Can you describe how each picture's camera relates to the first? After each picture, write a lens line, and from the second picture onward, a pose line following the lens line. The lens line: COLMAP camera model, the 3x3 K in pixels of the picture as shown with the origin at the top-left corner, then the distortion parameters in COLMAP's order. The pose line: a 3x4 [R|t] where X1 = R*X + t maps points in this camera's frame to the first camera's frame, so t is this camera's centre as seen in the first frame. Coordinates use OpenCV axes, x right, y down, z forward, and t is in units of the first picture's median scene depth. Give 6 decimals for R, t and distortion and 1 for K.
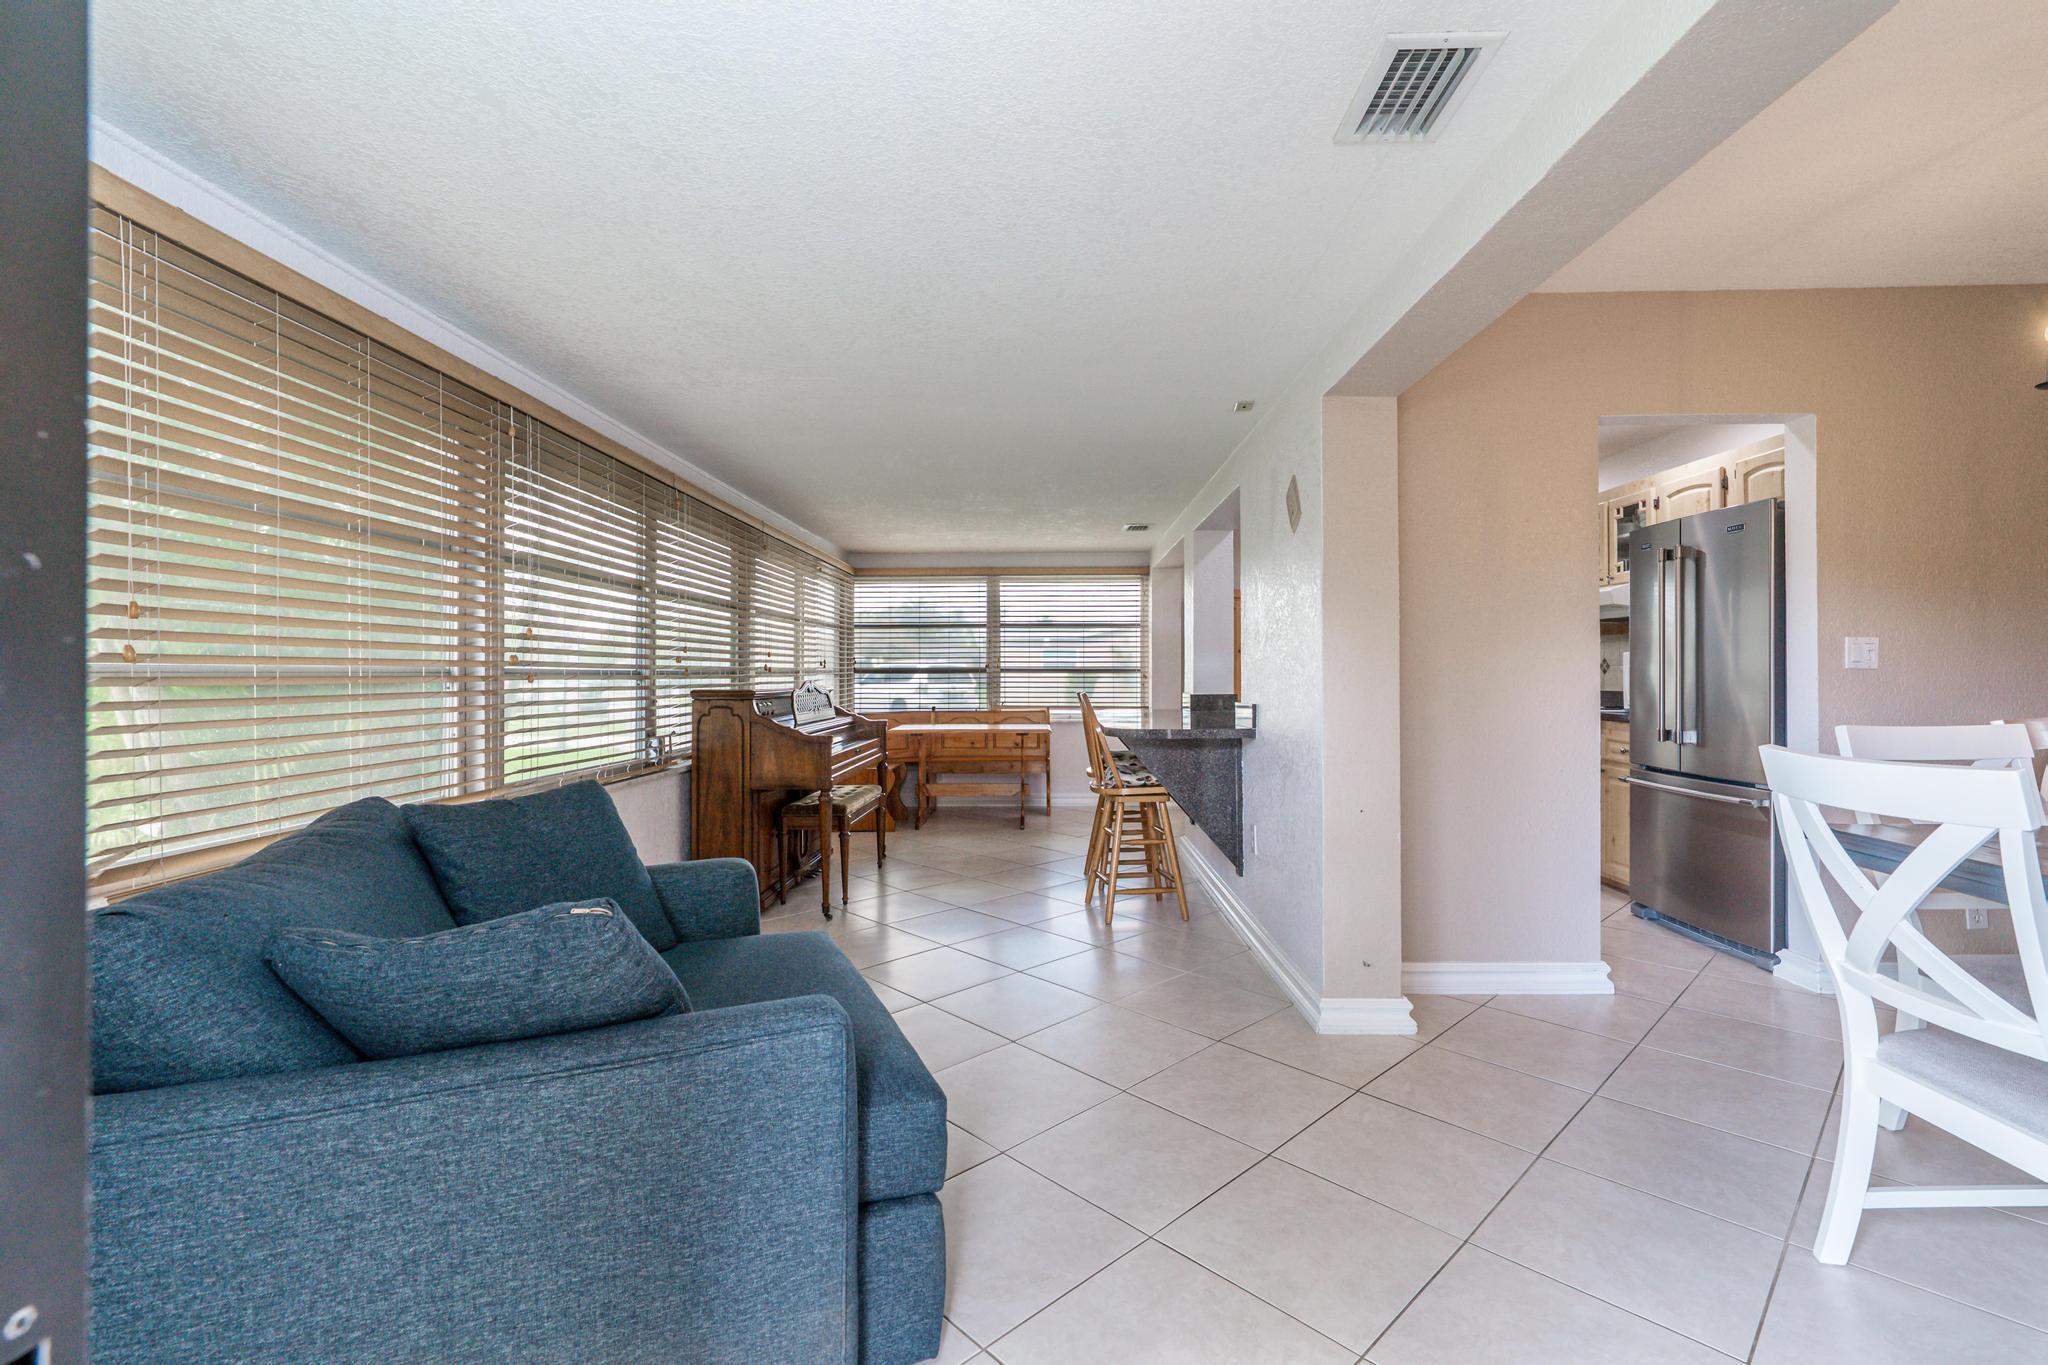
lens RADIAL K [[929.6, 0, 1011.9], [0, 929.6, 679.5], [0, 0, 1]] dist [-0.002554, 0.000000]
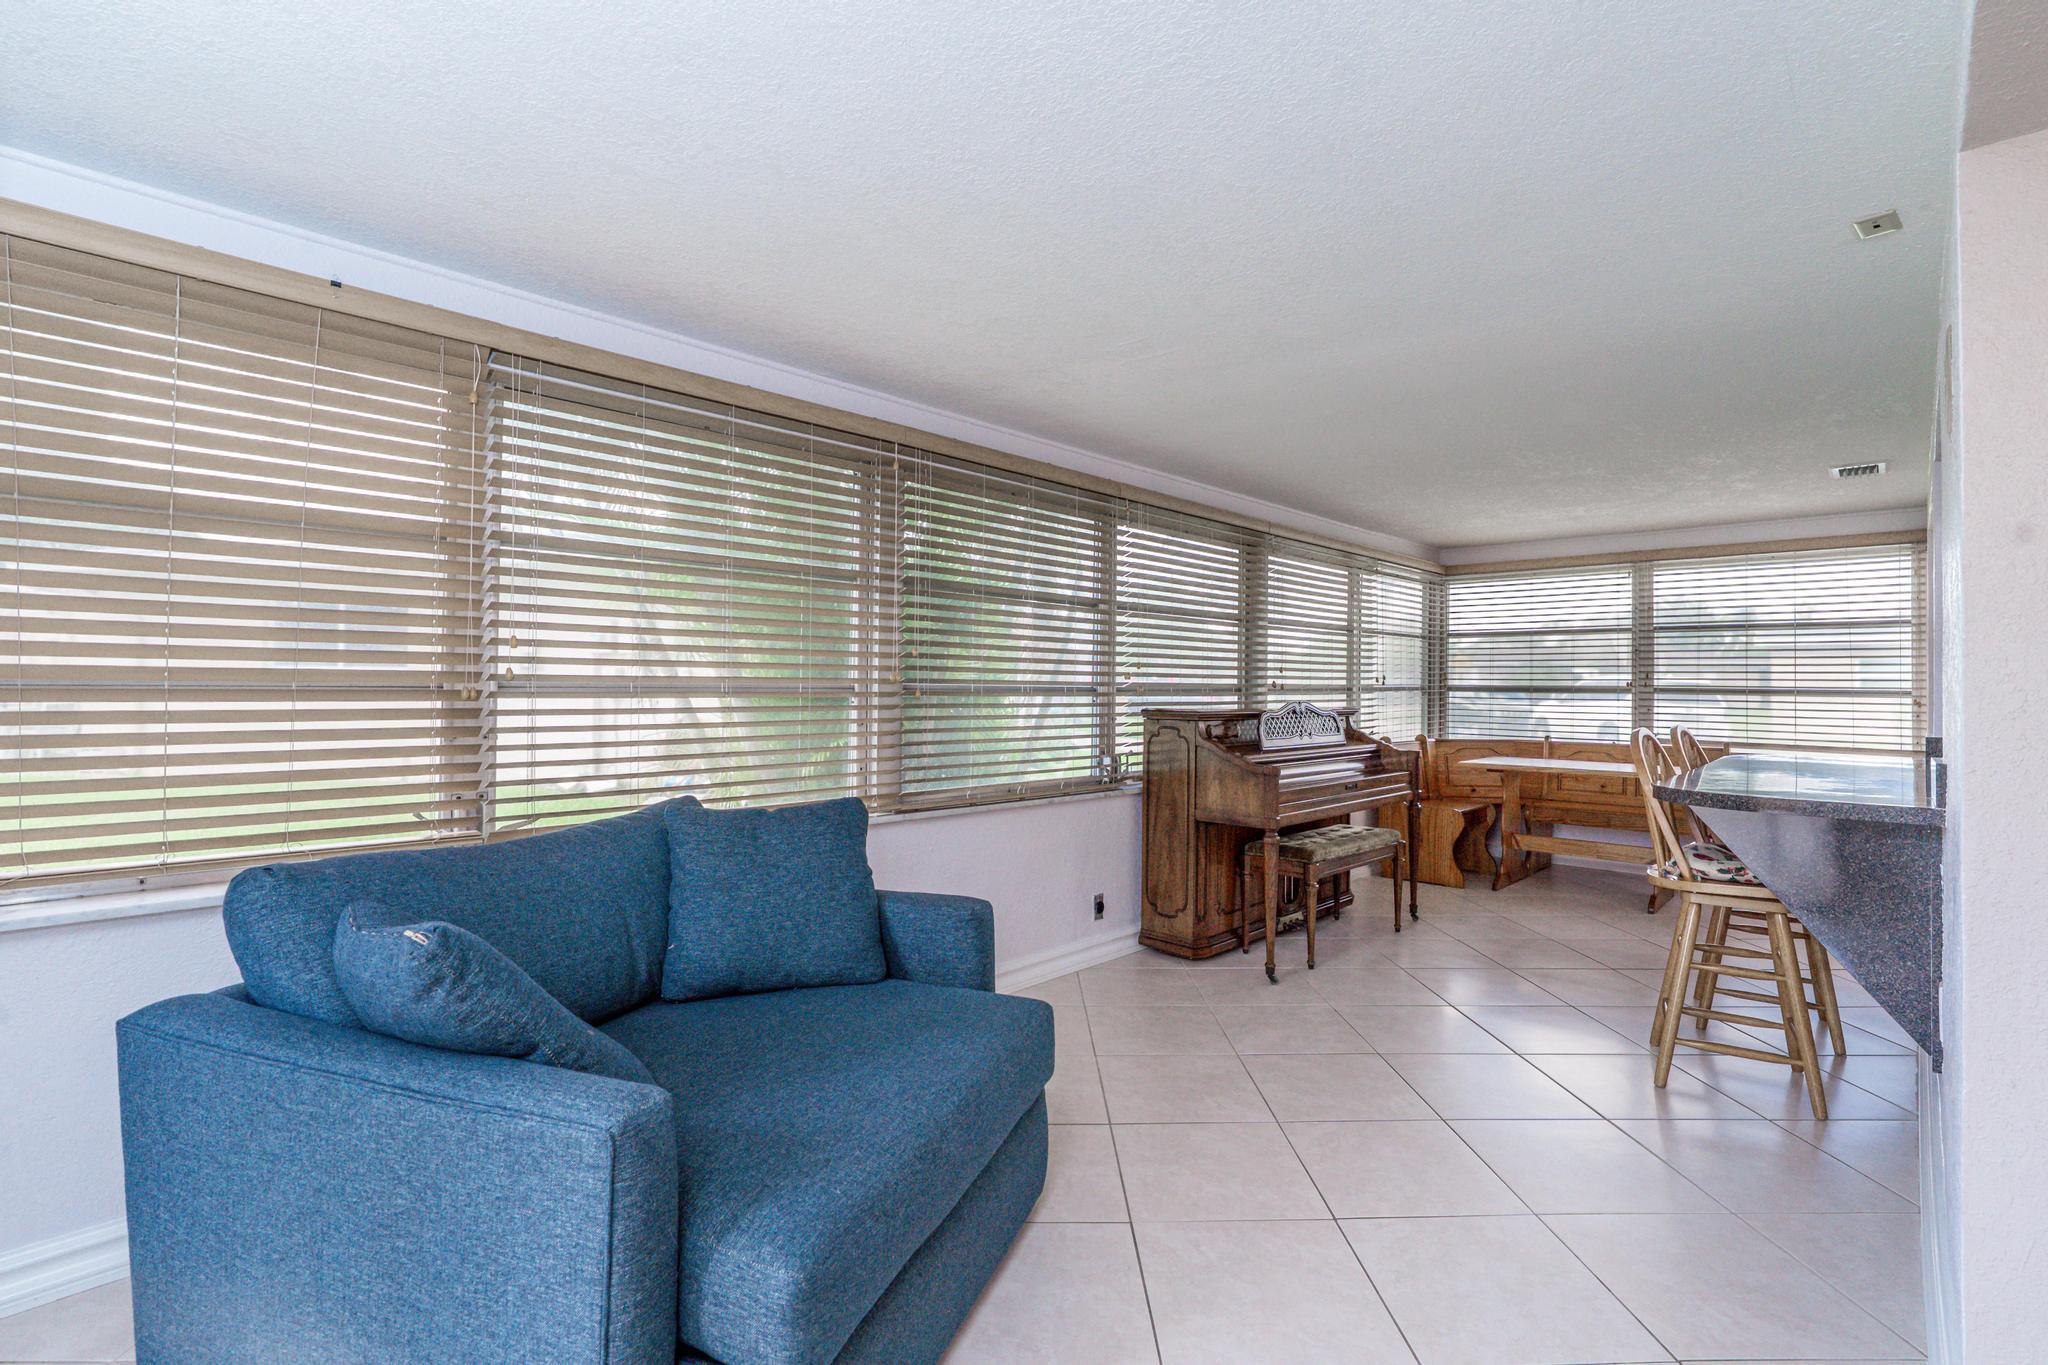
lens RADIAL K [[929.6, 0, 1026.2], [0, 929.6, 681.9], [0, 0, 1]] dist [-0.002554, 0.000000]
pose [[0.730400, 0.007552, -0.682978, 0.217682], [-0.015553, 0.999863, -0.005577, -0.008661], [0.682843, 0.014696, 0.730418, 0.219615]]
